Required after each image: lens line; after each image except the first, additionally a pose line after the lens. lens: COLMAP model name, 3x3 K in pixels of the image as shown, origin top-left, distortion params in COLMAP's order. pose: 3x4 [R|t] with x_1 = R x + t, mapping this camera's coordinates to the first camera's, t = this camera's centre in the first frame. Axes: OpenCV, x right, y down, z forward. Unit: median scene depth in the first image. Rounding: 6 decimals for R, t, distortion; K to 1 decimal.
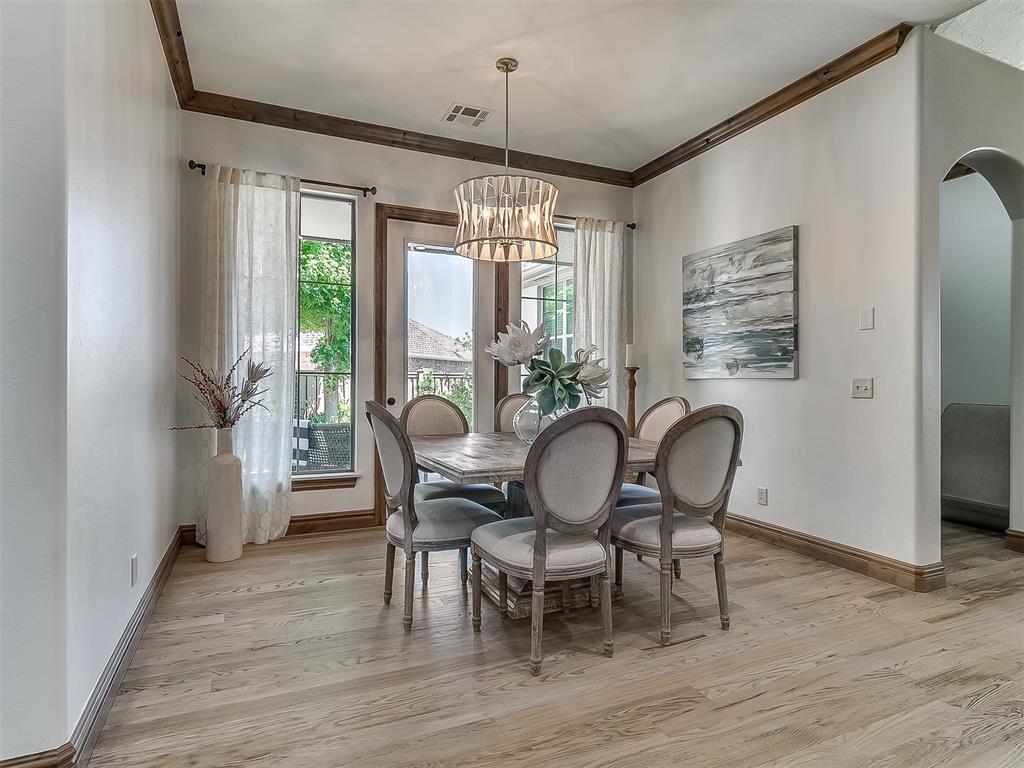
lens RADIAL K [[542.4, 0, 508.0], [0, 542.4, 377.8], [0, 0, 1]] dist [0.001702, 0.000260]
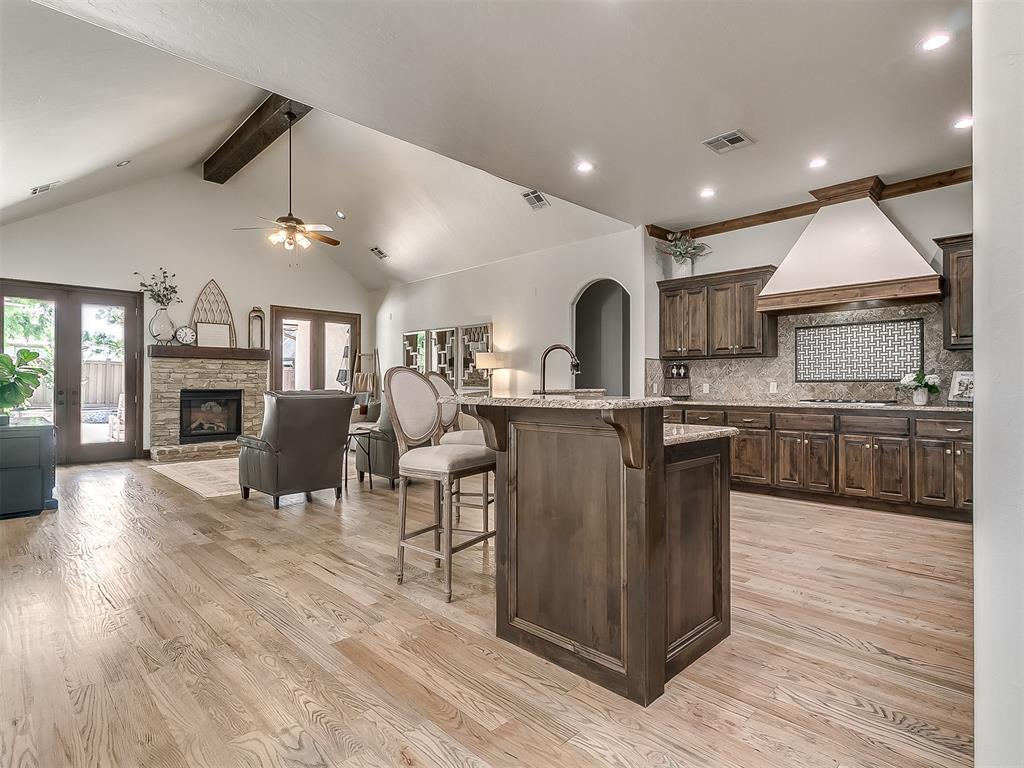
lens RADIAL K [[542.1, 0, 553.6], [0, 542.1, 381.7], [0, 0, 1]] dist [0.001630, 0.000561]
pose [[-0.384545, 0.002299, 0.923103, -0.283817], [-0.003994, 0.999983, -0.004154, -0.000864], [-0.923097, -0.005284, -0.384530, 0.341800]]
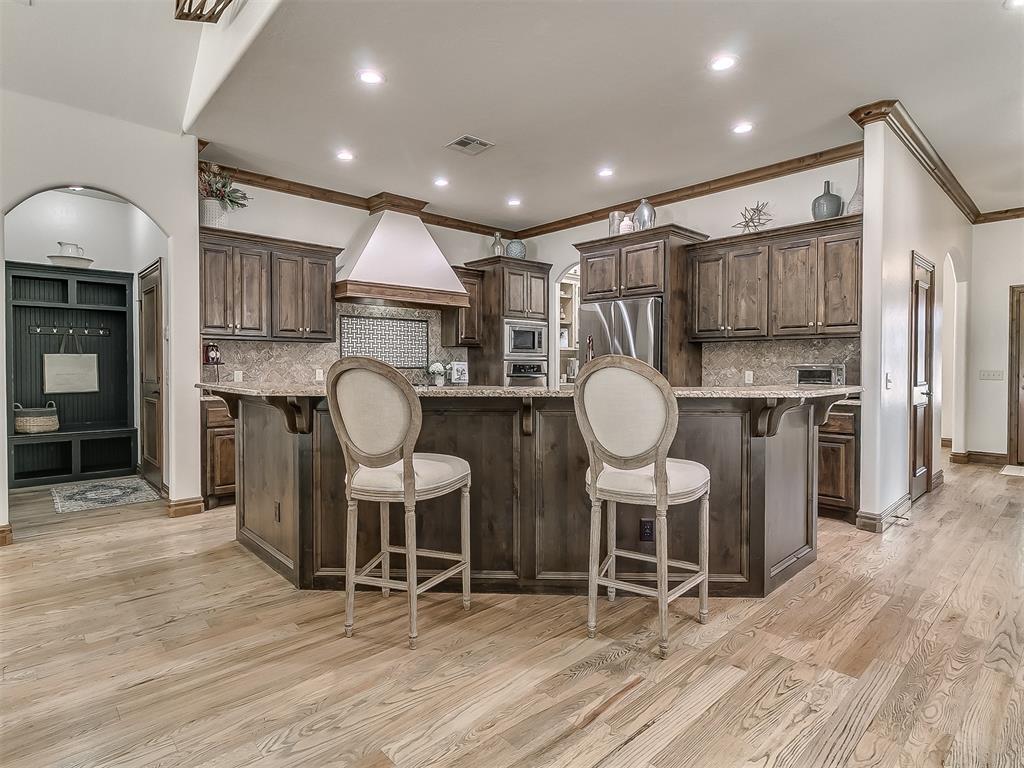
lens RADIAL K [[557.3, 0, 495.5], [0, 557.3, 377.3], [0, 0, 1]] dist [0.001293, 0.000551]
pose [[-0.942834, 0.002539, -0.333253, 0.974035], [-0.003201, 0.999856, 0.016675, -0.014580], [0.333247, 0.016788, -0.942690, 0.759106]]
